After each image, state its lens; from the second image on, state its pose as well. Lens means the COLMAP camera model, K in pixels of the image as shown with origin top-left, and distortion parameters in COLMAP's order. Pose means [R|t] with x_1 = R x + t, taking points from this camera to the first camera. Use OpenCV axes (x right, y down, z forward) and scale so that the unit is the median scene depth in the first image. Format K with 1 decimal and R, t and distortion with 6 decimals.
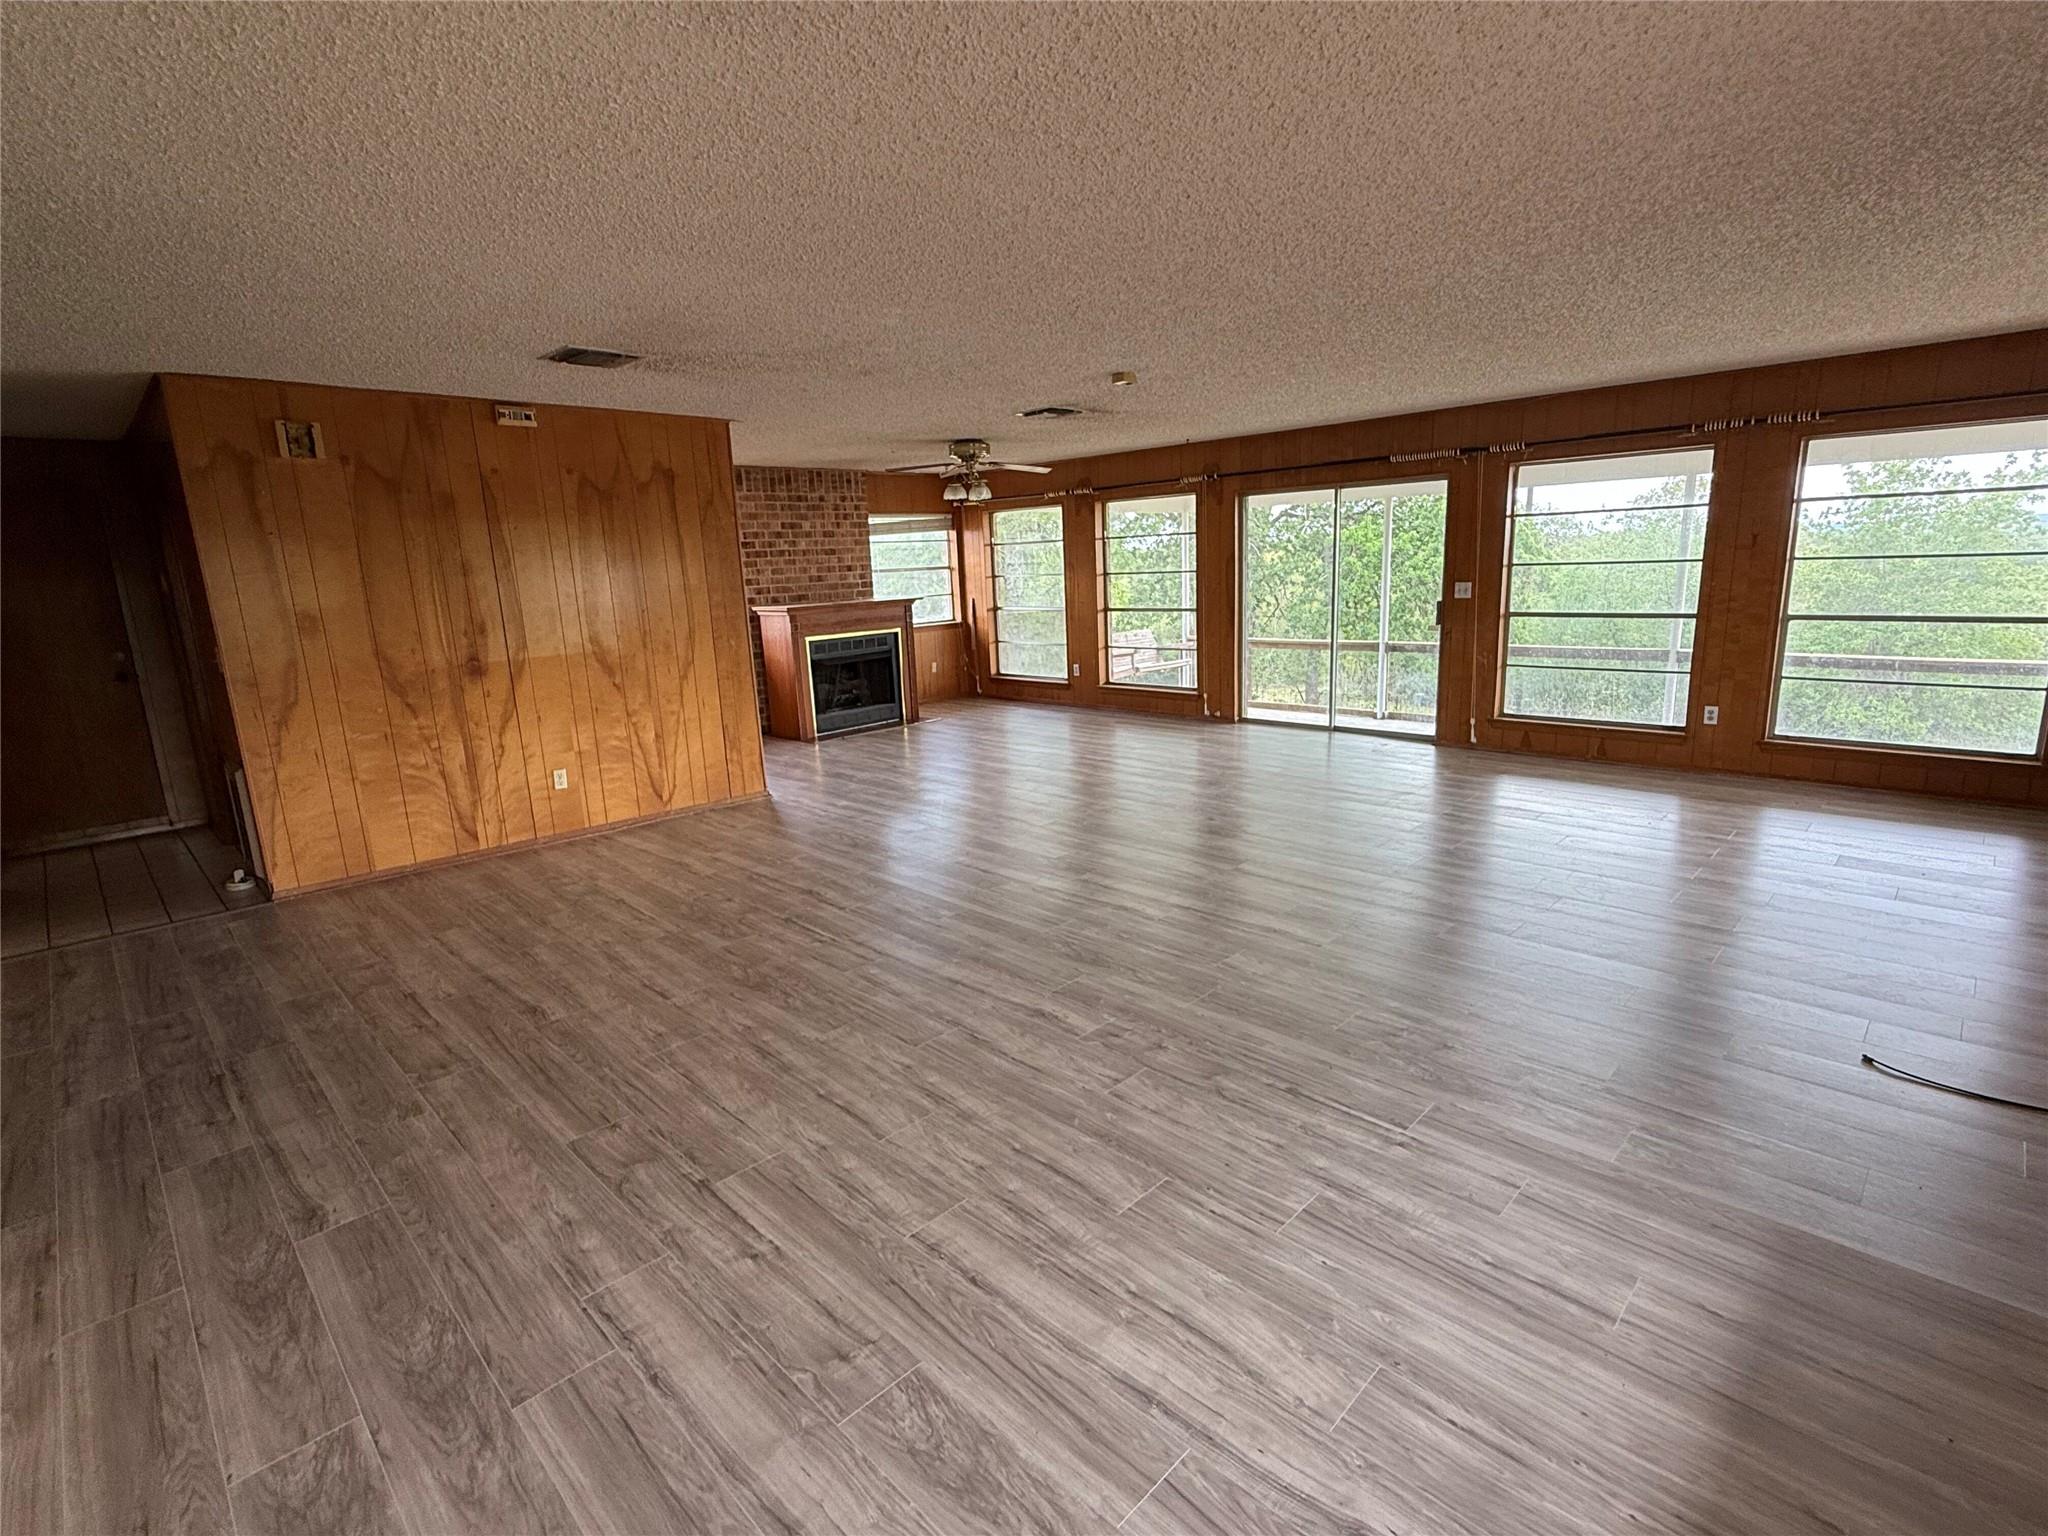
lens RADIAL K [[965.6, 0, 1024.0], [0, 965.6, 768.0], [0, 0, 1]] dist [0.002571, 0.000298]
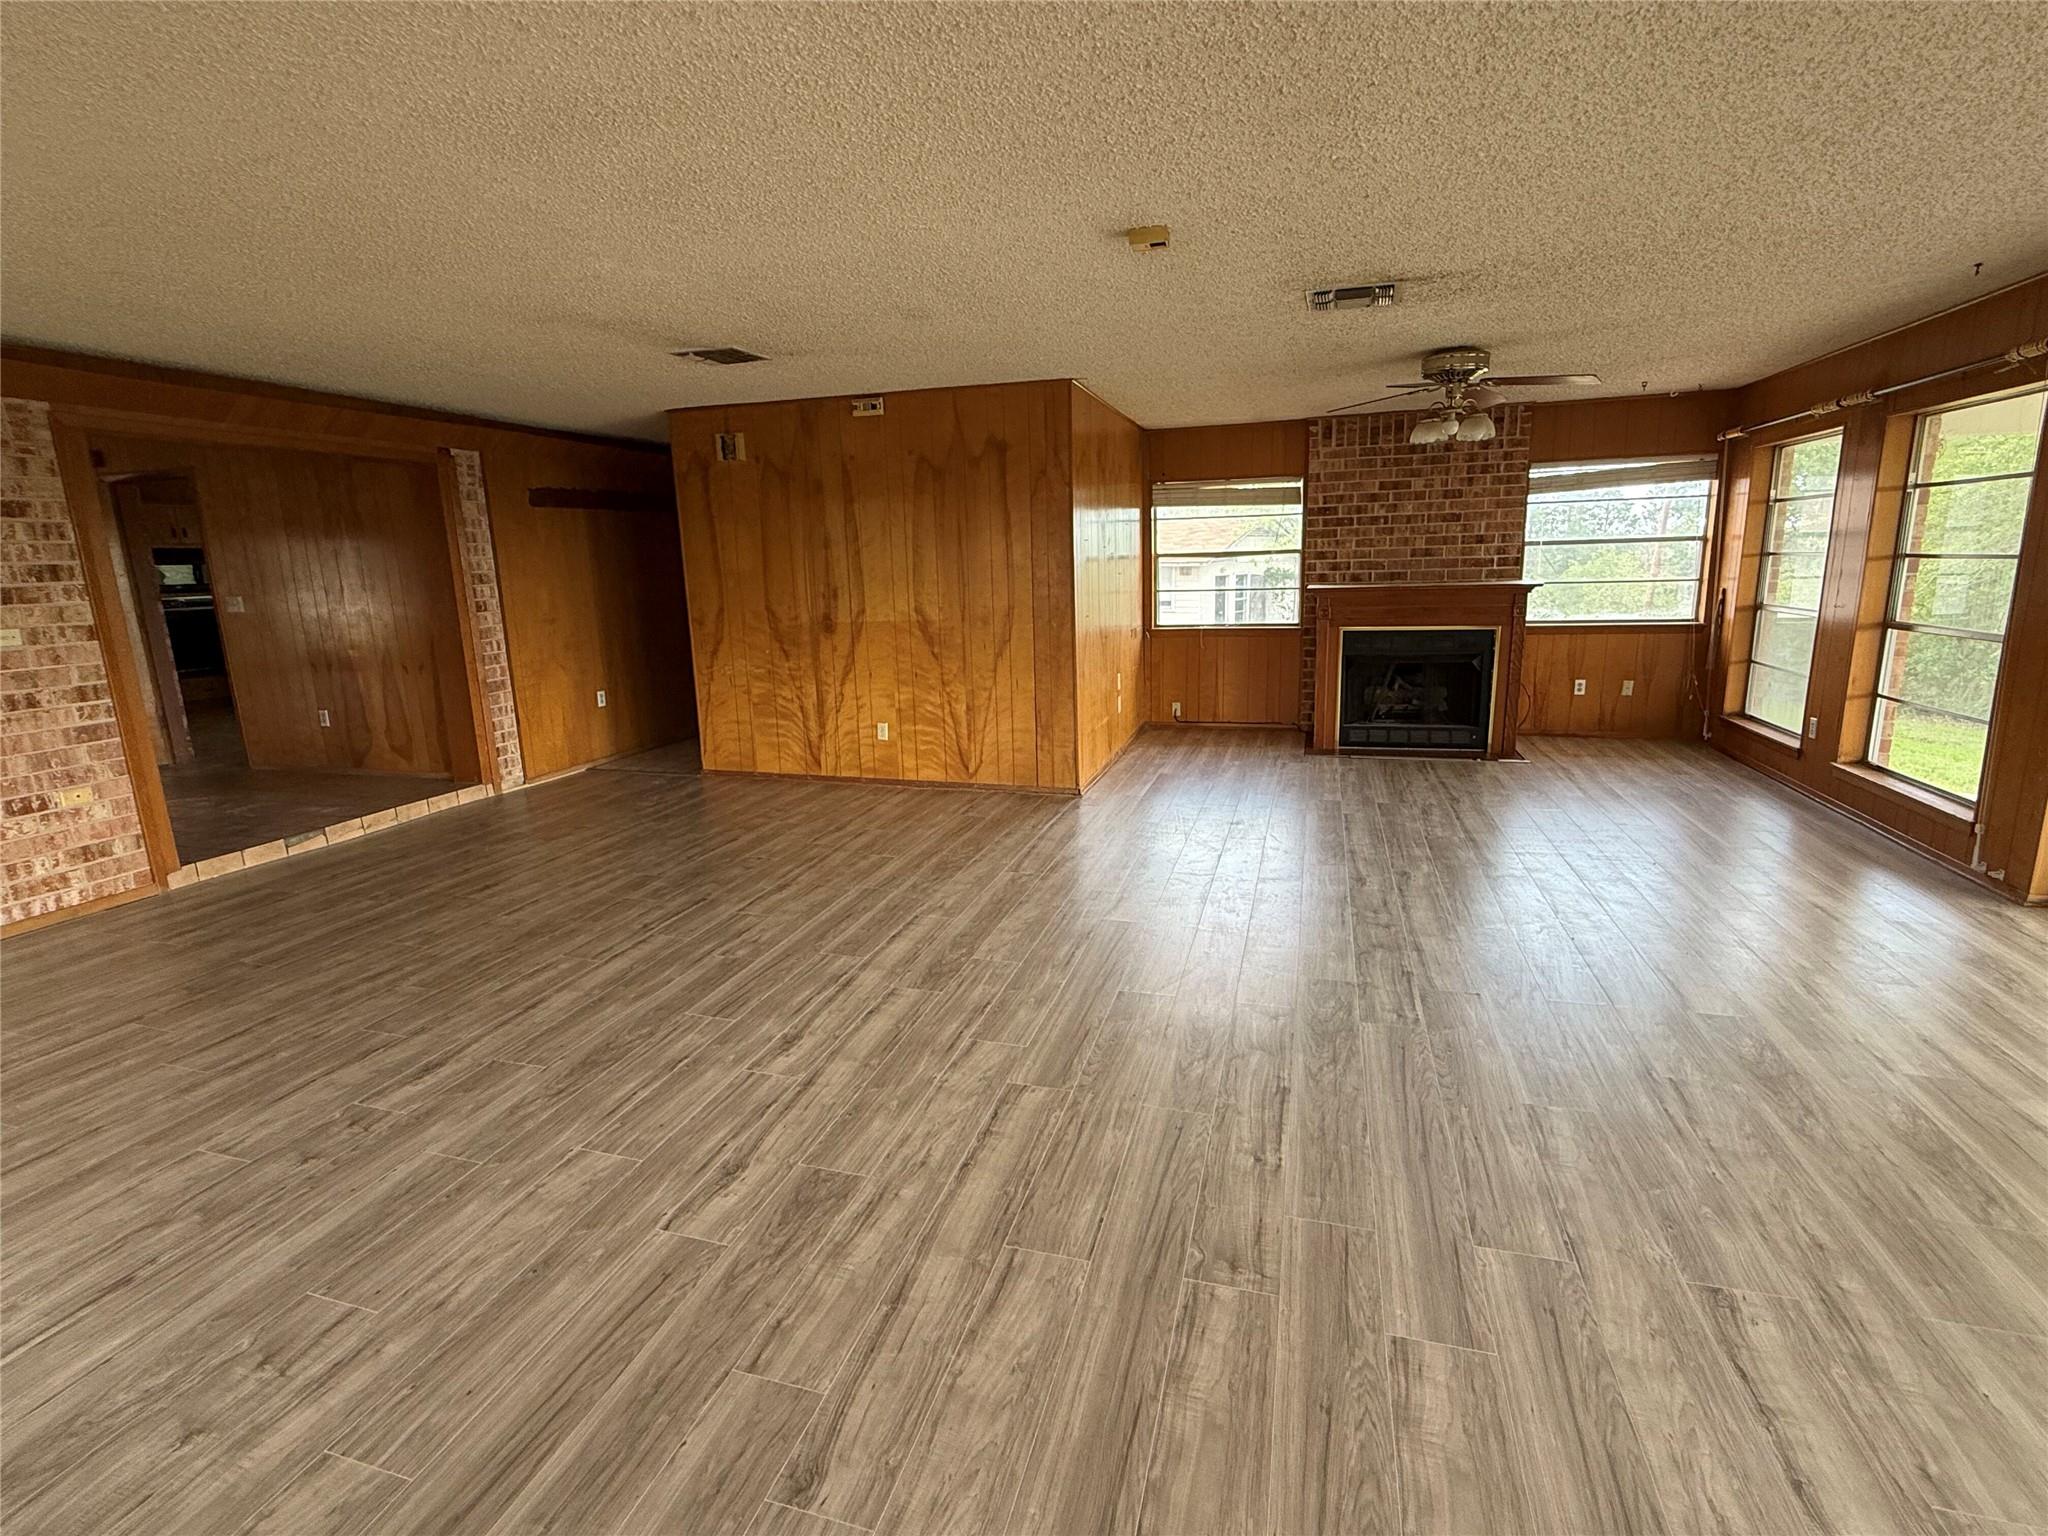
lens RADIAL K [[965.8, 0, 1019.1], [0, 965.8, 765.4], [0, 0, 1]] dist [-0.000422, -0.000093]
pose [[0.468837, 0.212300, -0.857392, 0.599421], [-0.177831, 0.973497, 0.143808, -0.148026], [0.865198, 0.085048, 0.494164, 0.620627]]
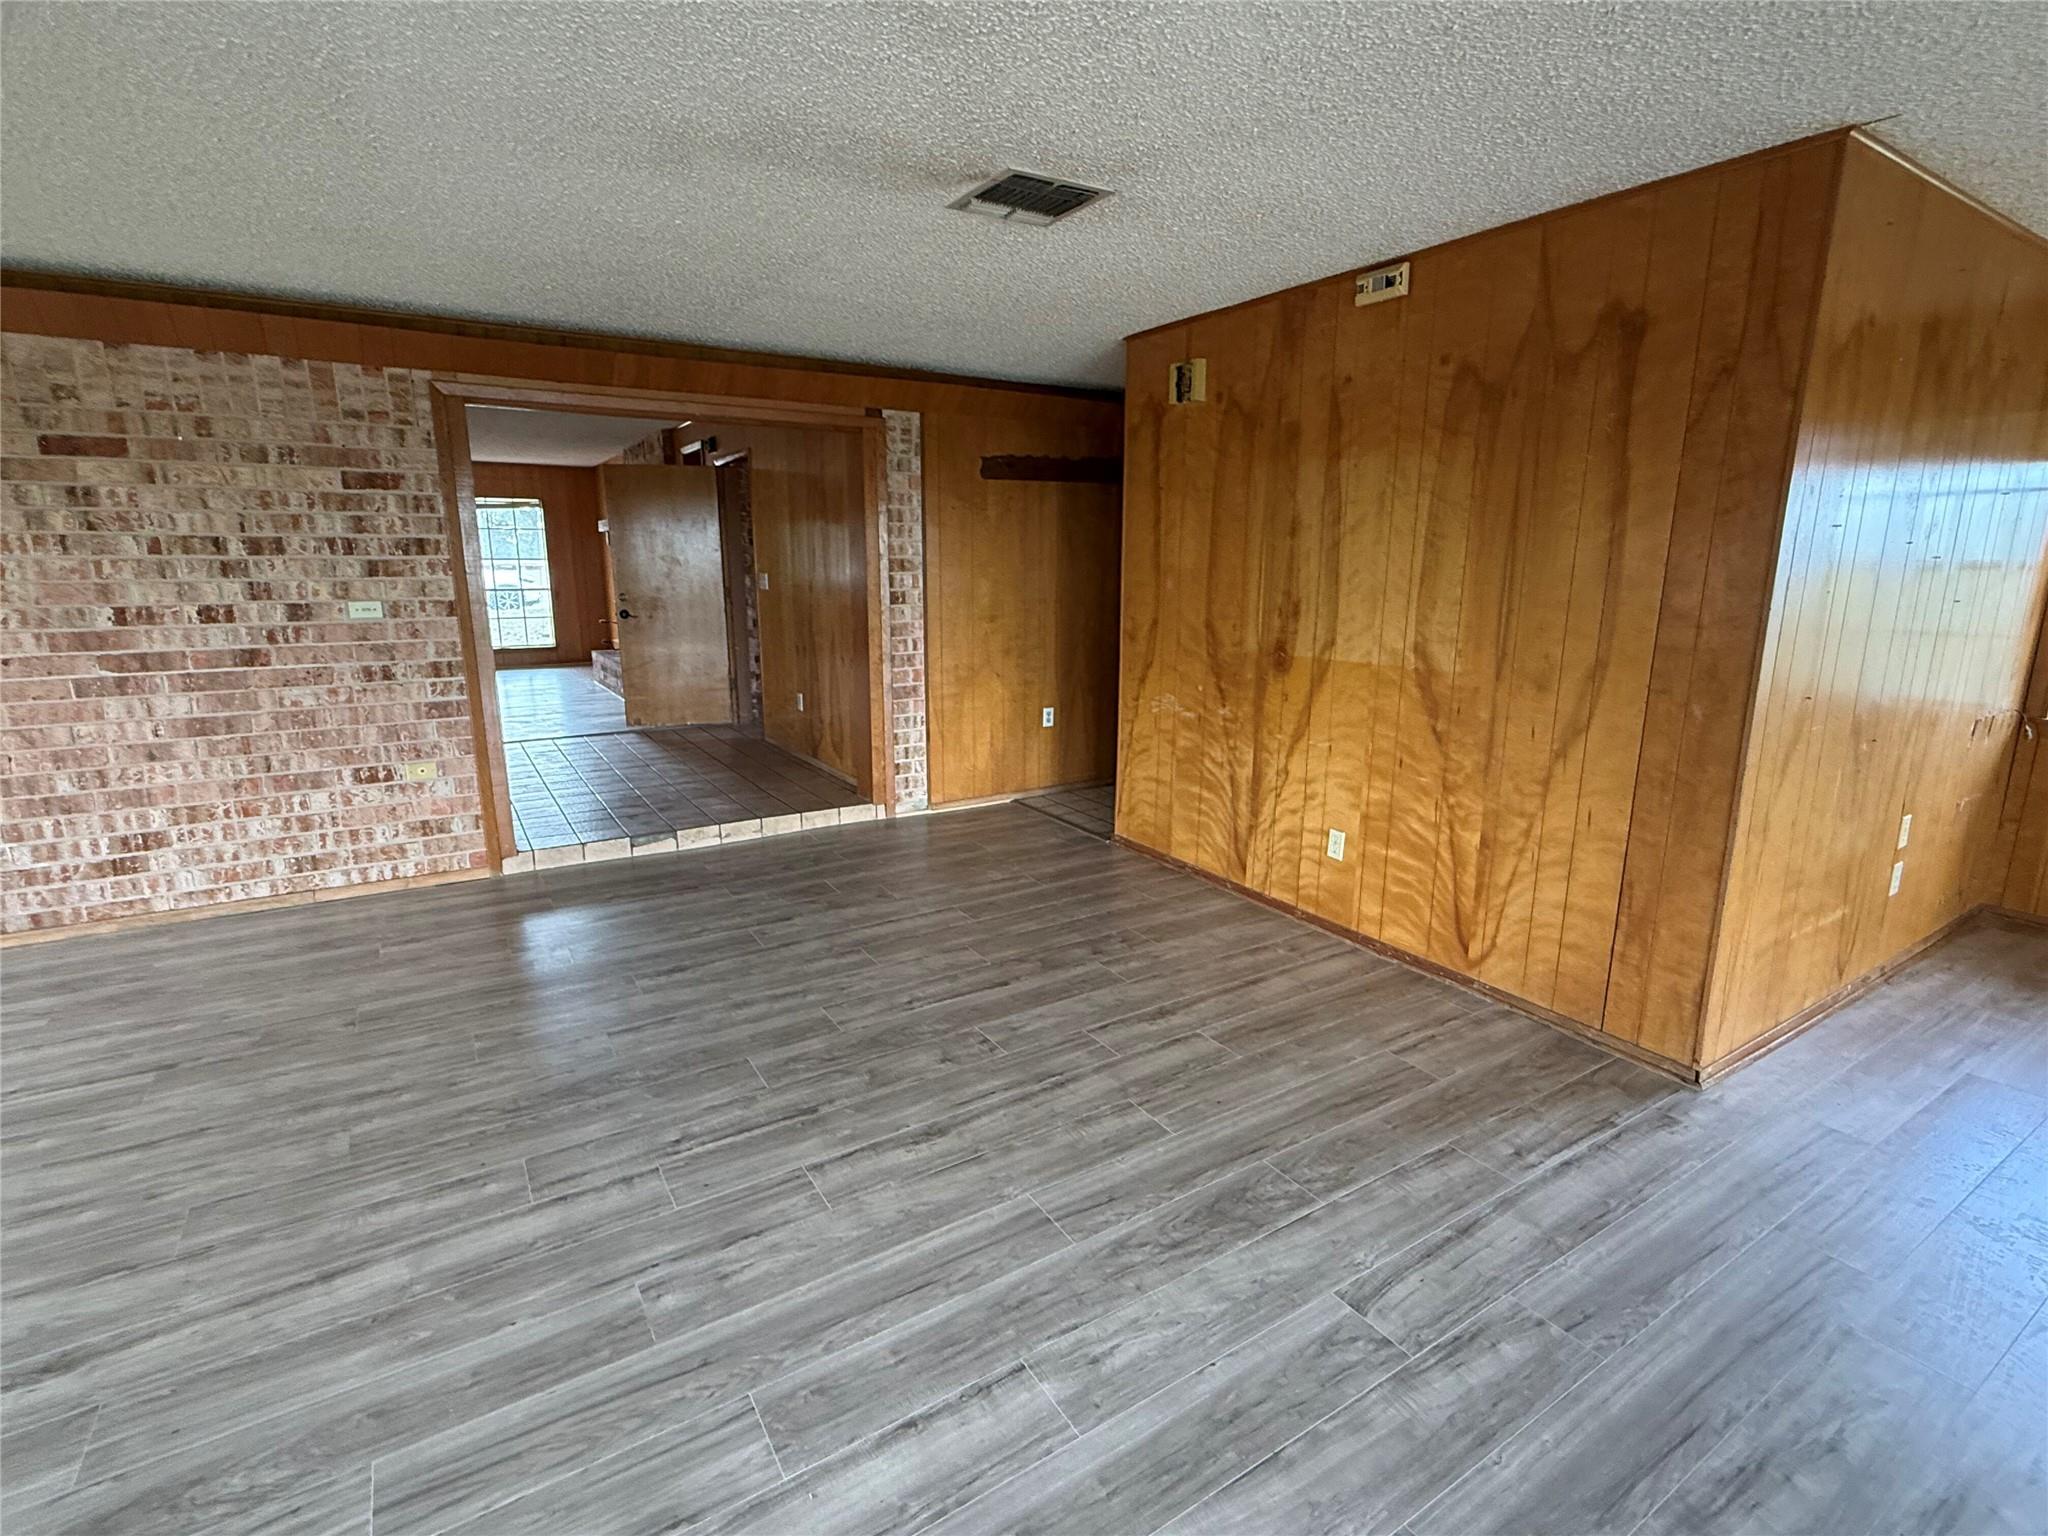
lens RADIAL K [[965.8, 0, 1019.1], [0, 965.8, 765.4], [0, 0, 1]] dist [-0.000422, -0.000093]
pose [[-0.227185, 0.246361, -0.942175, 0.199066], [-0.197326, 0.935759, 0.292264, -0.203671], [0.953651, 0.252313, -0.163977, 0.939074]]
